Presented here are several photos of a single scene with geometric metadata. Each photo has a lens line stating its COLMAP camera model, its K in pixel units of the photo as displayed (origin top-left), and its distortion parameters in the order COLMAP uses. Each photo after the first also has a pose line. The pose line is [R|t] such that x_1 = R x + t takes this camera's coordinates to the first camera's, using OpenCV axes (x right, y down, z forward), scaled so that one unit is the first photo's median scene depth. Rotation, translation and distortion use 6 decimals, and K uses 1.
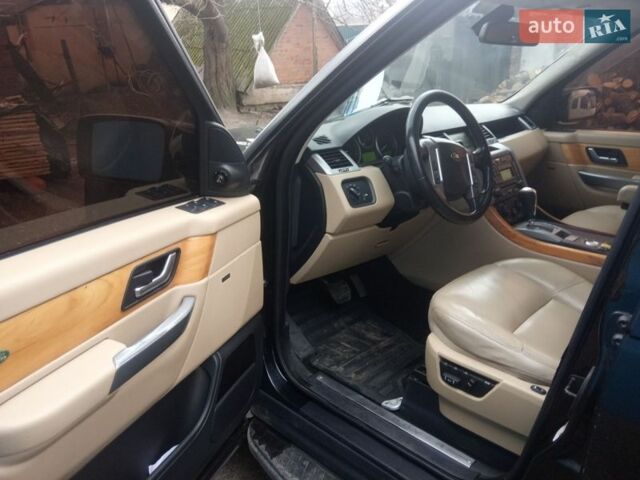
lens RADIAL K [[518.6, 0, 319.8], [0, 518.6, 239.3], [0, 0, 1]] dist [0.013848, -0.009207]
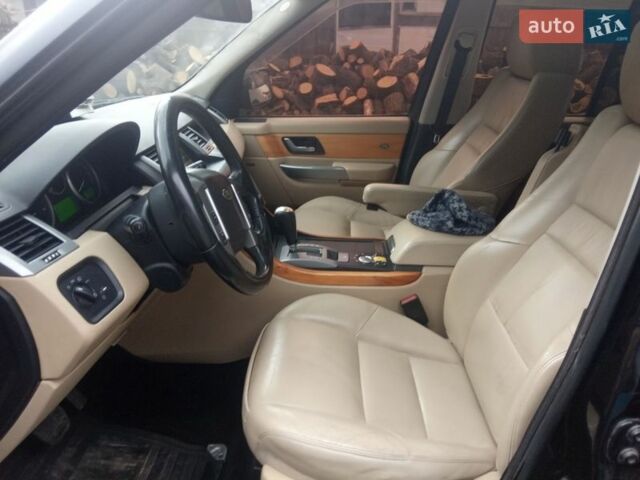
lens RADIAL K [[518.6, 0, 319.6], [0, 518.6, 241.6], [0, 0, 1]] dist [0.013848, -0.009207]
pose [[0.746372, -0.232457, 0.623613, -0.066164], [0.198442, 0.972127, 0.124863, -0.140943], [-0.635256, 0.030557, 0.771697, 0.371264]]
